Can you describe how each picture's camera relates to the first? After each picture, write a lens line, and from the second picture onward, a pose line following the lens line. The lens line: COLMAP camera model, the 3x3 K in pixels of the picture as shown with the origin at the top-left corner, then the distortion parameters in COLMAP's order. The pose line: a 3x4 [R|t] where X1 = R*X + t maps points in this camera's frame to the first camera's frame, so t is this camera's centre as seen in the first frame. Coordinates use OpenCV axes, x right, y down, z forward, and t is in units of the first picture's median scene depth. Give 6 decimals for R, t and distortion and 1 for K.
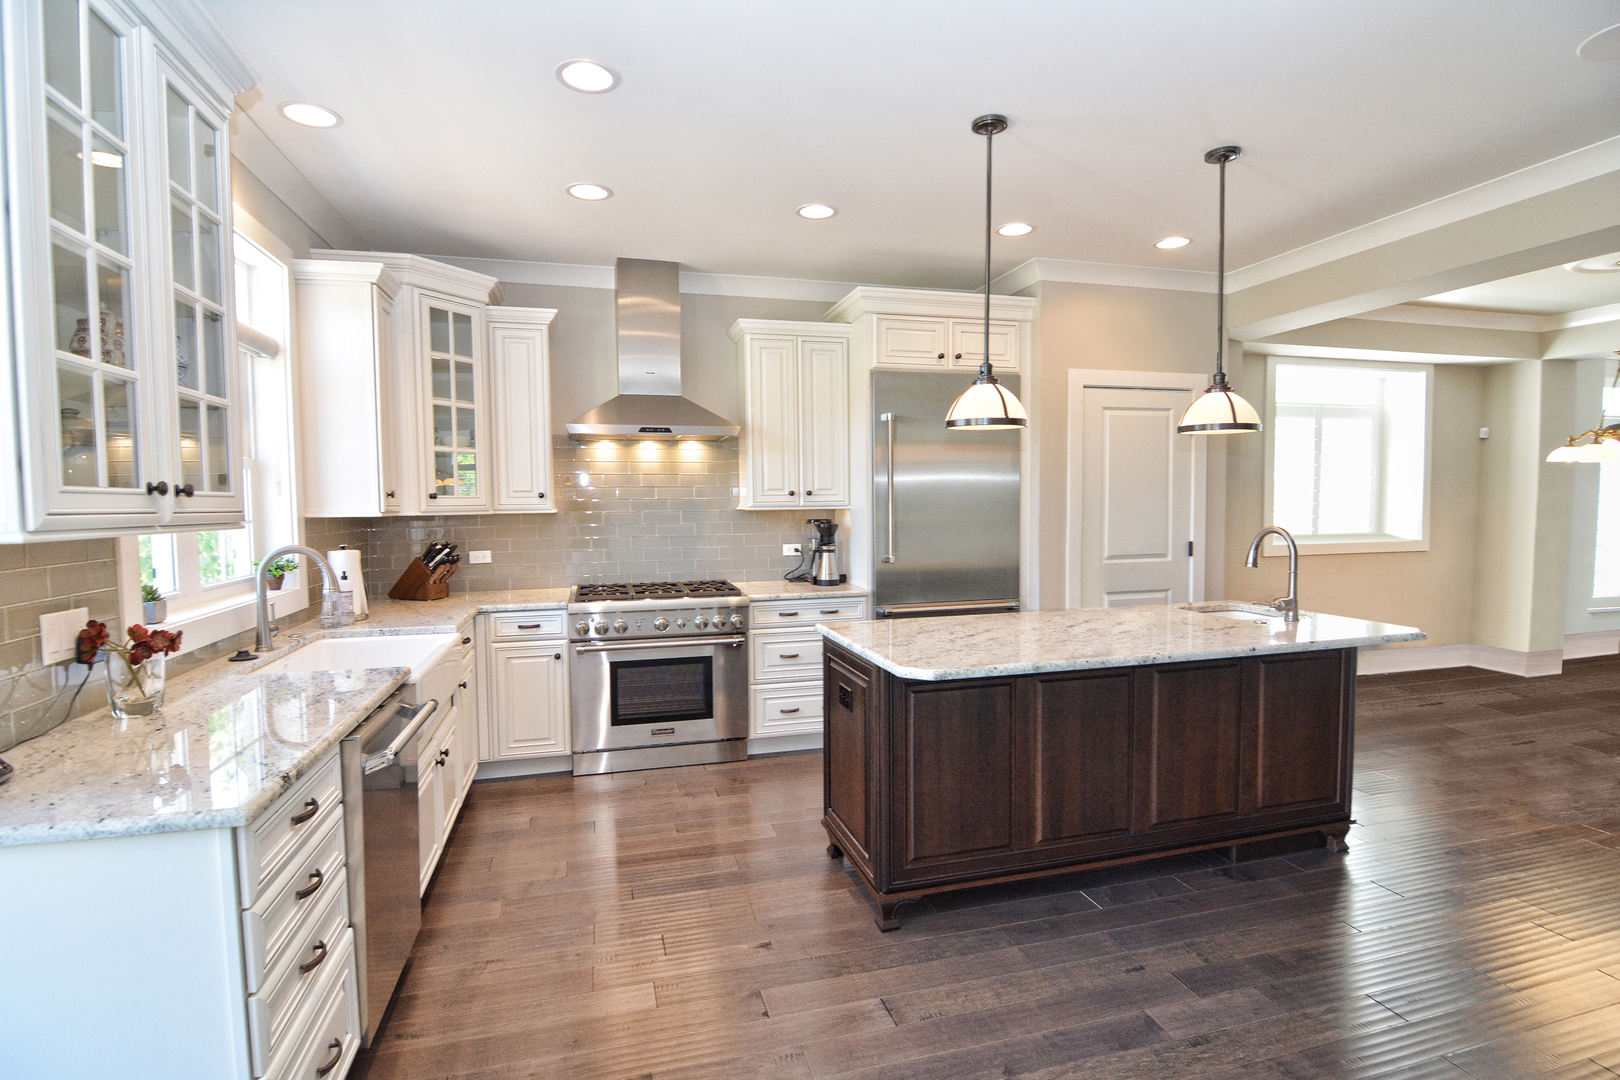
lens RADIAL K [[796.7, 0, 818.3], [0, 796.7, 548.1], [0, 0, 1]] dist [-0.001789, -0.000402]
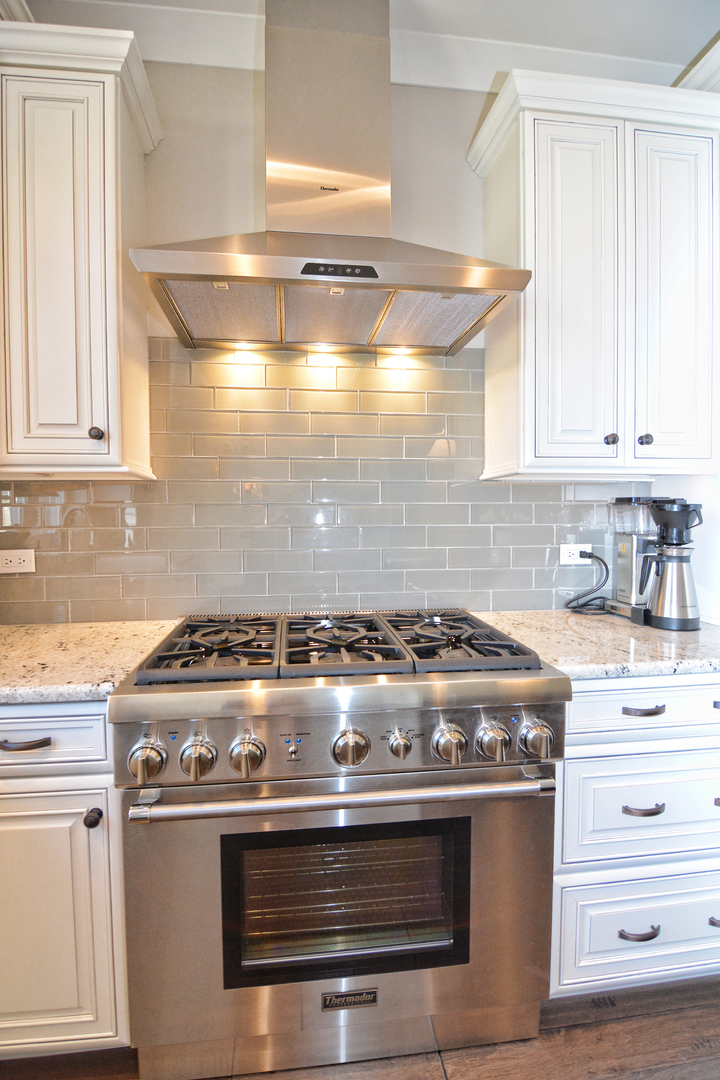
lens RADIAL K [[531.1, 0, 357.1], [0, 531.1, 534.0], [0, 0, 1]] dist [-0.001789, -0.000402]
pose [[0.989492, 0.011071, -0.144161, -0.144136], [-0.013719, 0.999755, -0.017387, -0.003784], [0.143933, 0.019182, 0.989401, 0.683460]]
